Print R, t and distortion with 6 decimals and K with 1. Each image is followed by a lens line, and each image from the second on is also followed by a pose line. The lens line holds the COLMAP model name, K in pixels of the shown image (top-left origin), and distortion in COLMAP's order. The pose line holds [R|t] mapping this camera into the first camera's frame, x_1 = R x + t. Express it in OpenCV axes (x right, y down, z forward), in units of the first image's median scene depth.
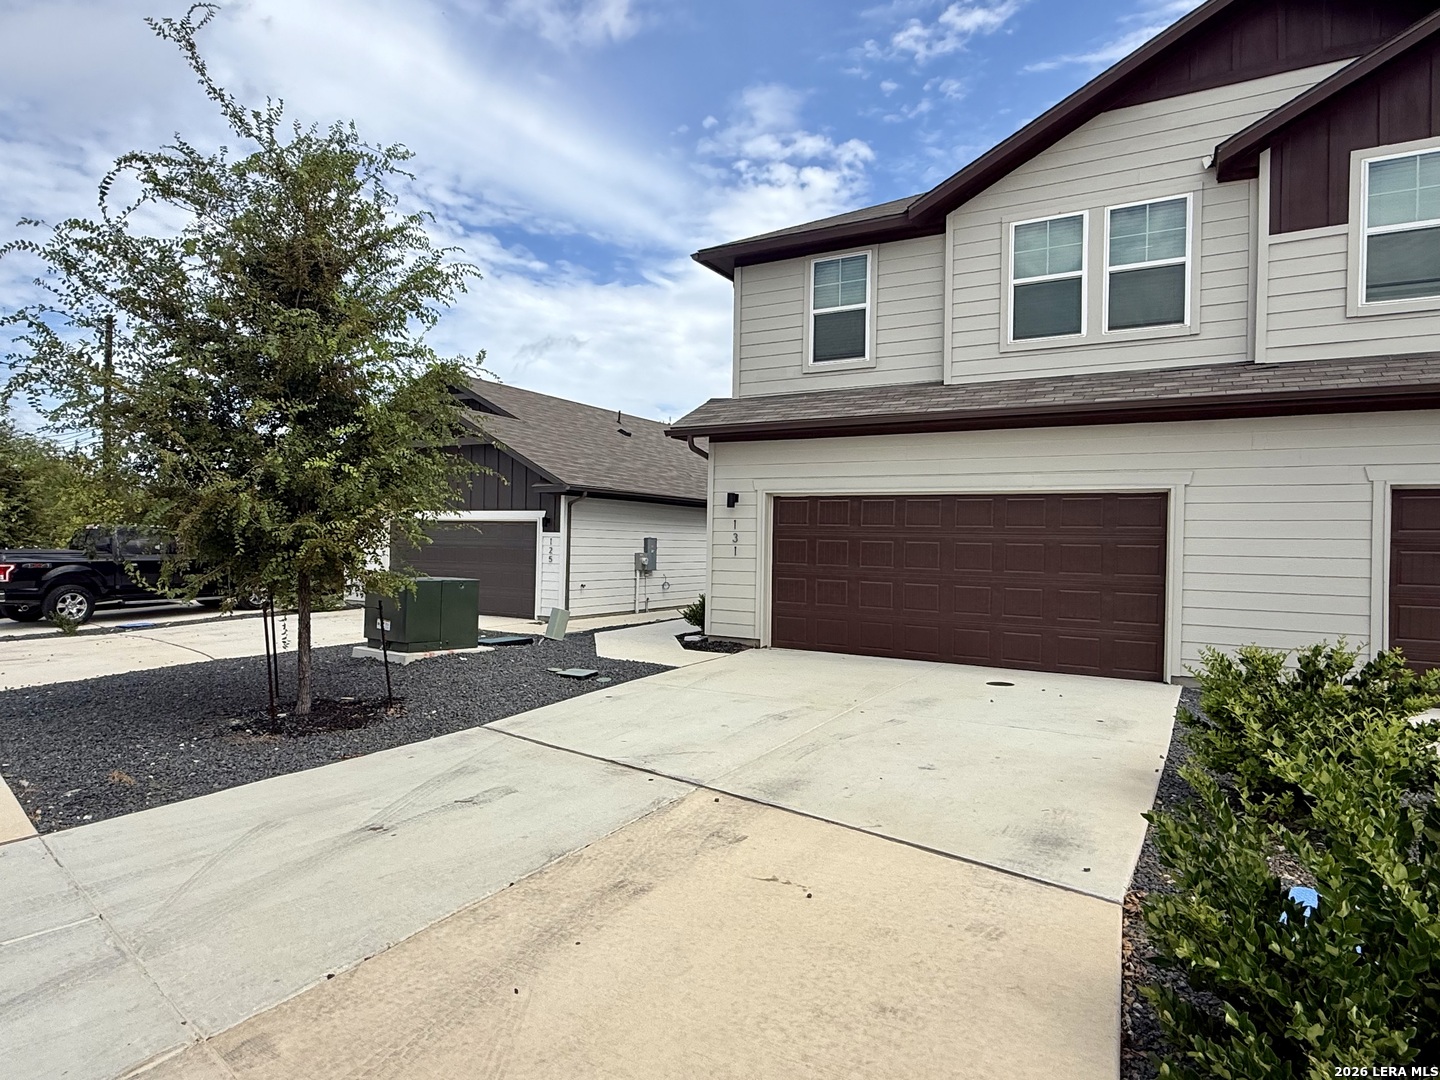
lens RADIAL K [[835.3, 0, 724.9], [0, 835.3, 544.7], [0, 0, 1]] dist [-0.001095, 0.000662]
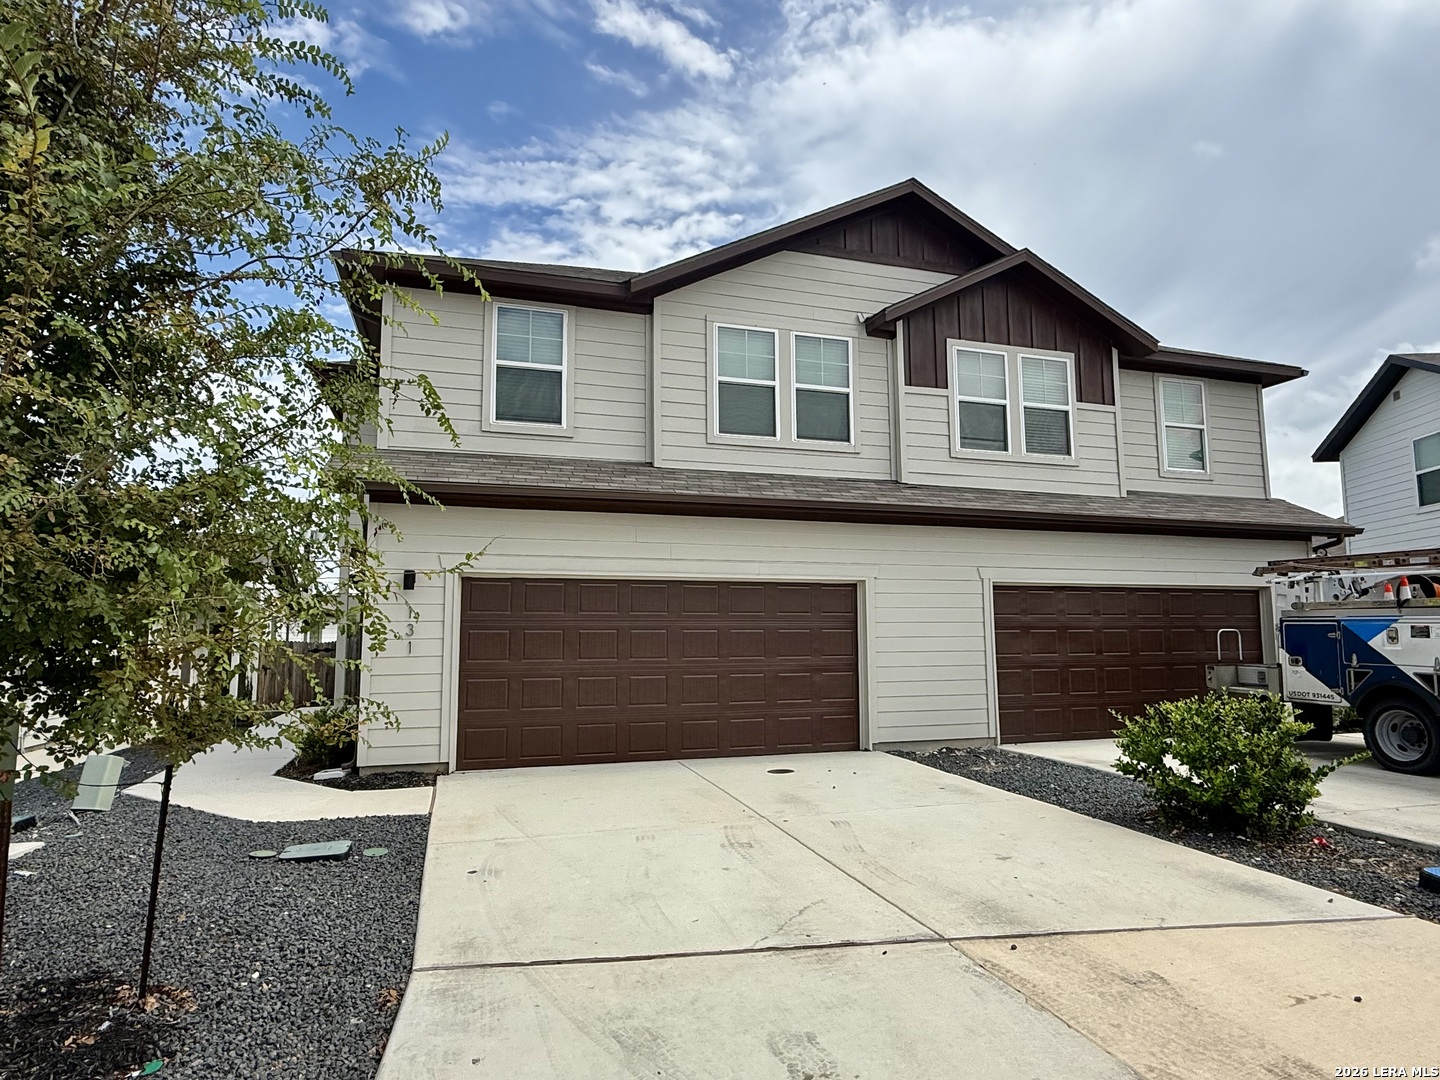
lens RADIAL K [[835.3, 0, 724.9], [0, 835.3, 544.7], [0, 0, 1]] dist [-0.001095, 0.000662]
pose [[0.676188, 0.059804, 0.734298, -0.444670], [0.022148, 0.994599, -0.101399, -0.002562], [-0.736396, 0.084828, 0.671212, 0.346423]]
